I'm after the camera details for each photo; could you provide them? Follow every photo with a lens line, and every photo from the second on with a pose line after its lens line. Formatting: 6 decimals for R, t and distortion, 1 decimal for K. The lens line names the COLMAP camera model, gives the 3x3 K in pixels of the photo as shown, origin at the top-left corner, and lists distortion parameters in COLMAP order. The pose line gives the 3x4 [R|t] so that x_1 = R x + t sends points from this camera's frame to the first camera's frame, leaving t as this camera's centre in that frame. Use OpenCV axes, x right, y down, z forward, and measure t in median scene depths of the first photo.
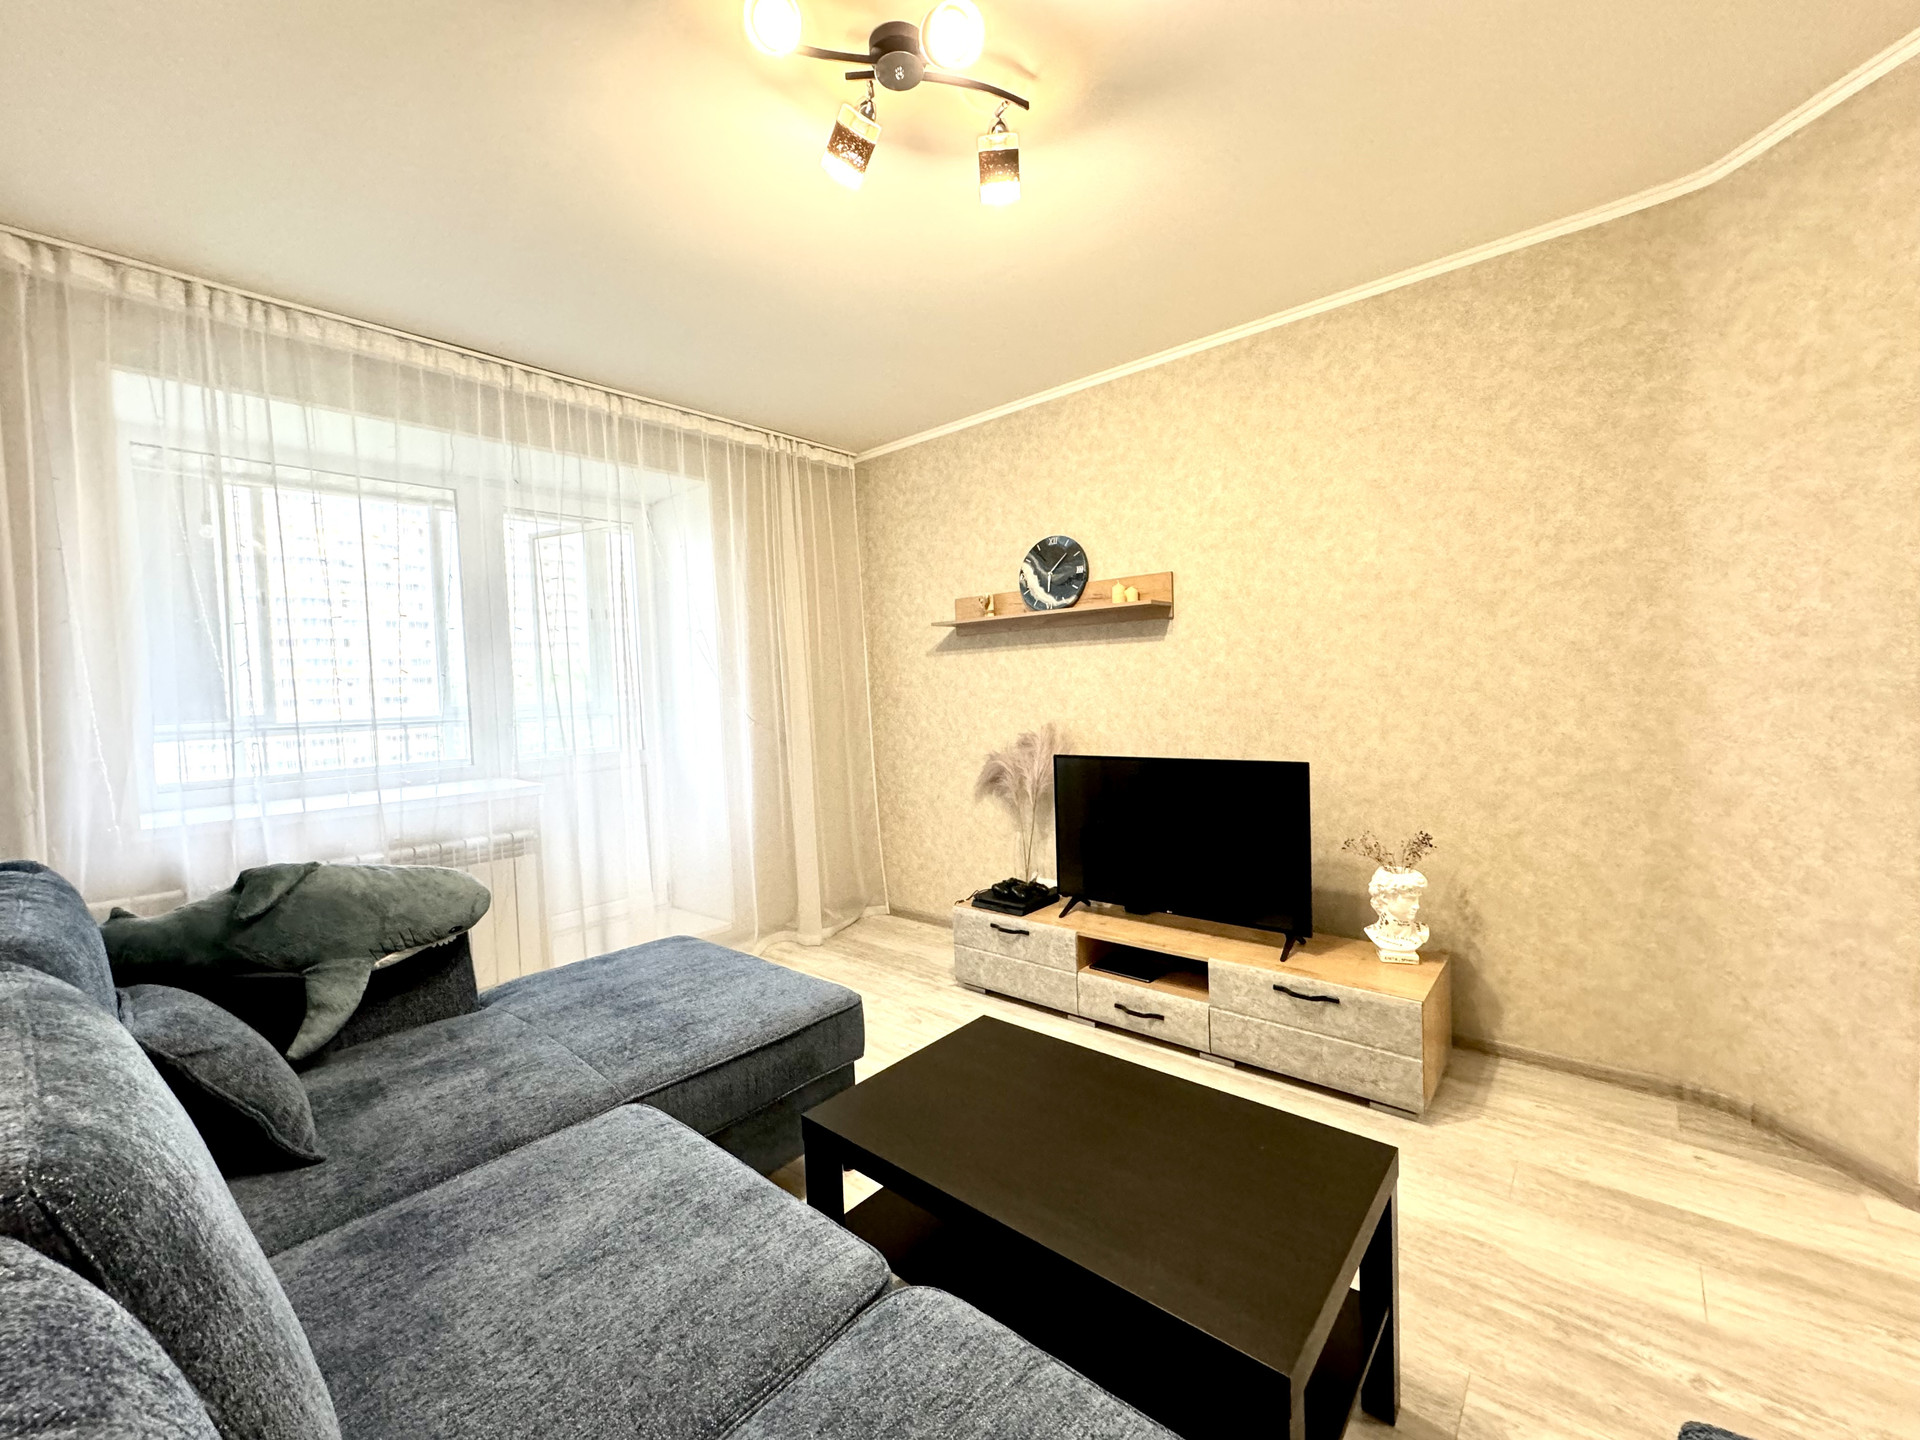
lens RADIAL K [[787.1, 0, 958.9], [0, 787.1, 714.2], [0, 0, 1]] dist [-0.001073, -0.000012]
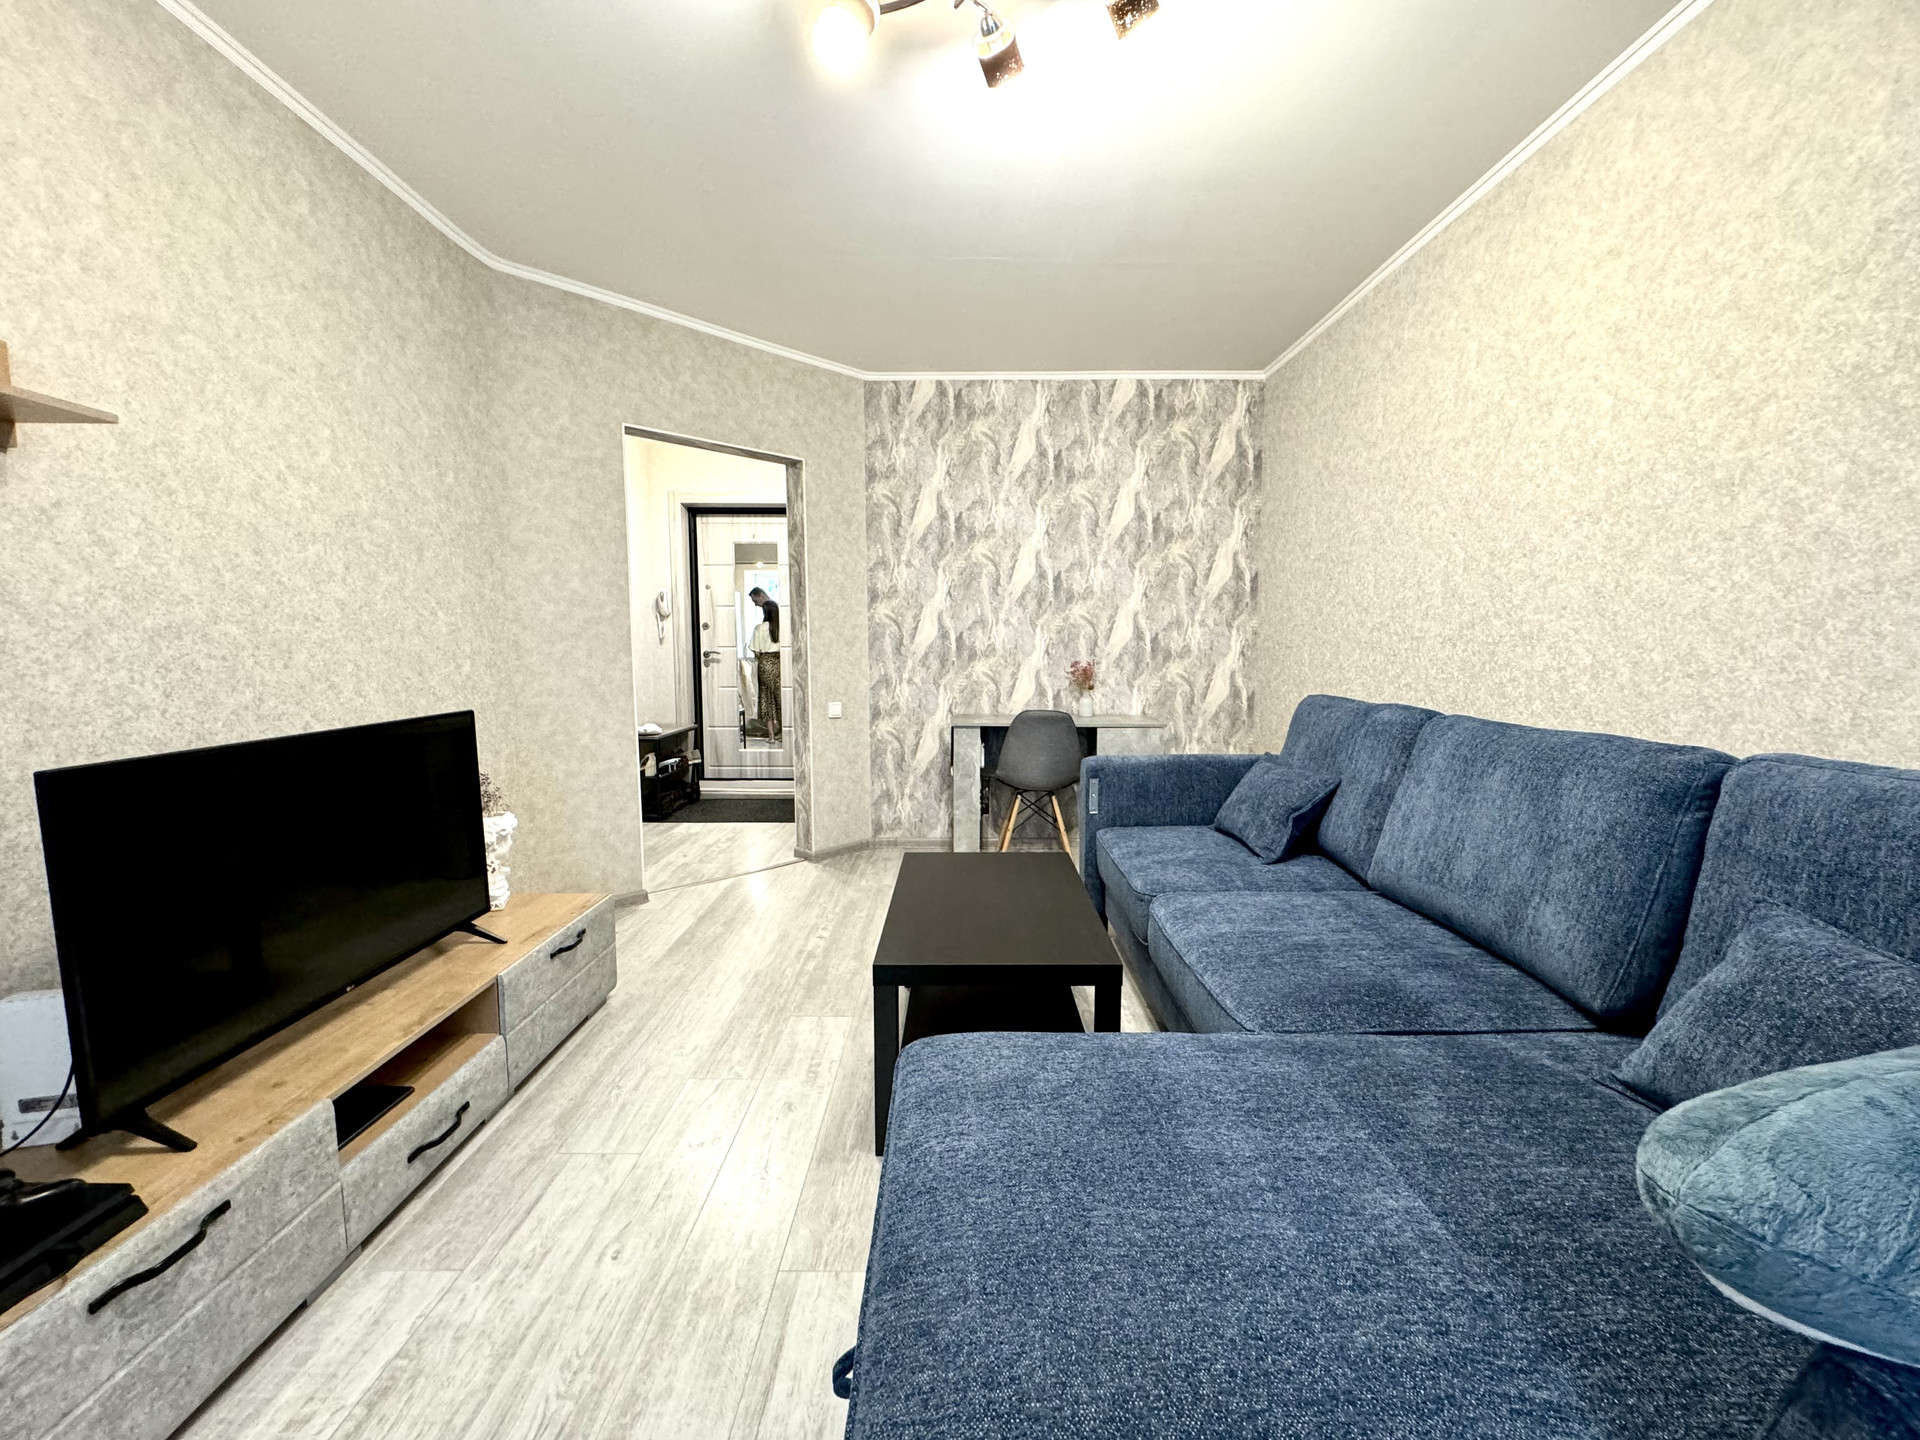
lens RADIAL K [[768.0, 0, 964.5], [0, 768.0, 716.4], [0, 0, 1]] dist [-0.001193, 0.000204]
pose [[-0.655796, -0.036301, 0.754065, -0.483174], [0.055993, 0.993753, 0.096535, 0.017037], [-0.752859, 0.105530, -0.649667, 1.036254]]
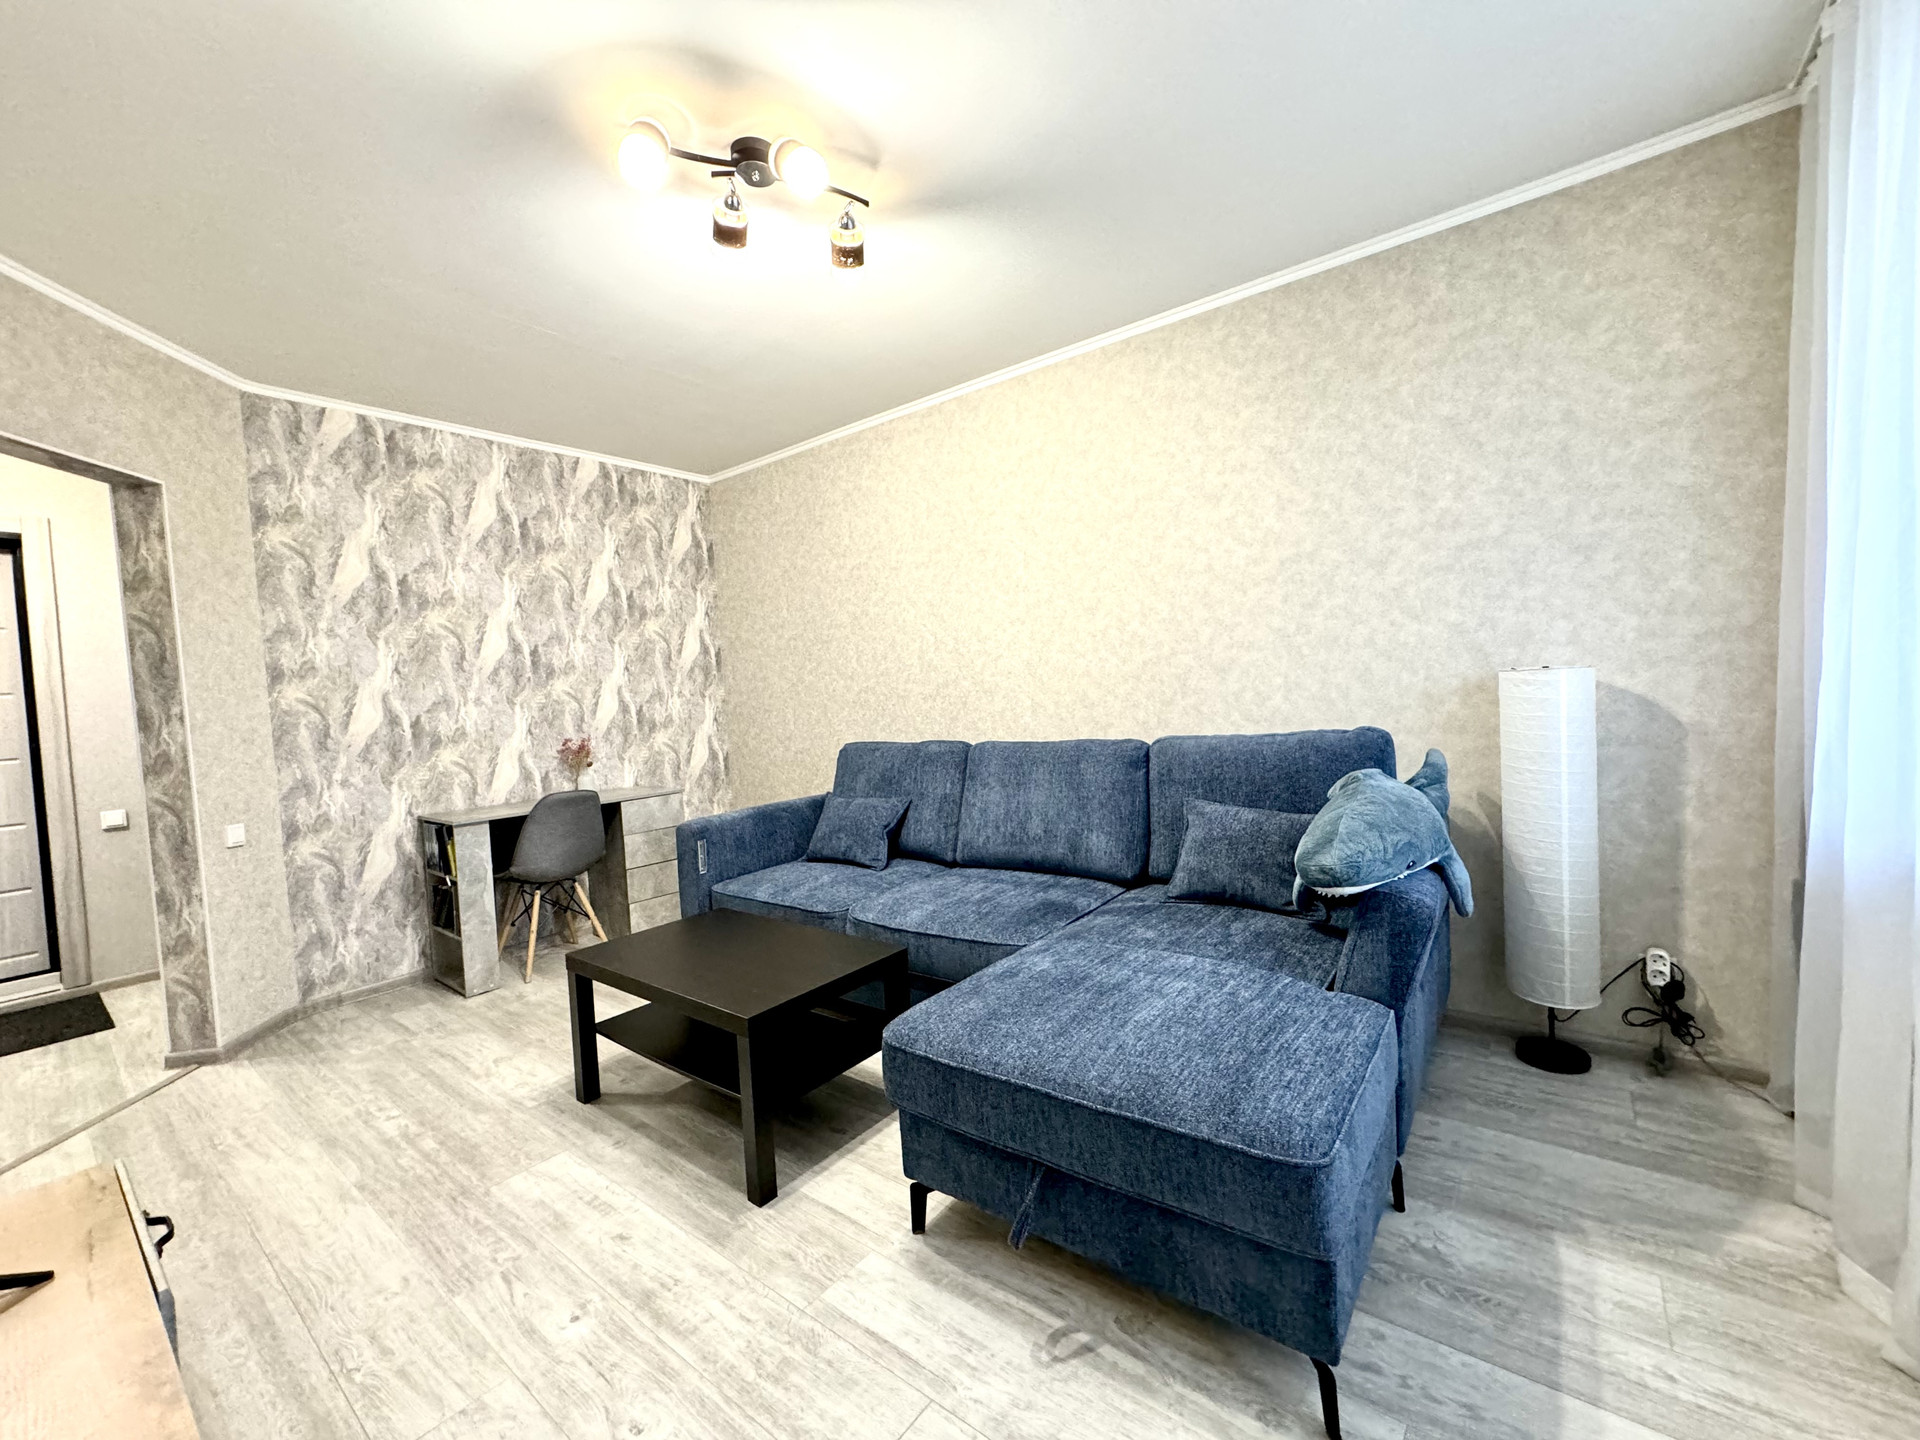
lens RADIAL K [[768.0, 0, 964.5], [0, 768.0, 716.4], [0, 0, 1]] dist [-0.001193, 0.000204]
pose [[-0.994055, 0.096760, -0.049922, -0.150574], [0.092808, 0.992765, 0.076193, -0.015241], [0.056933, 0.071107, -0.995843, 1.351891]]
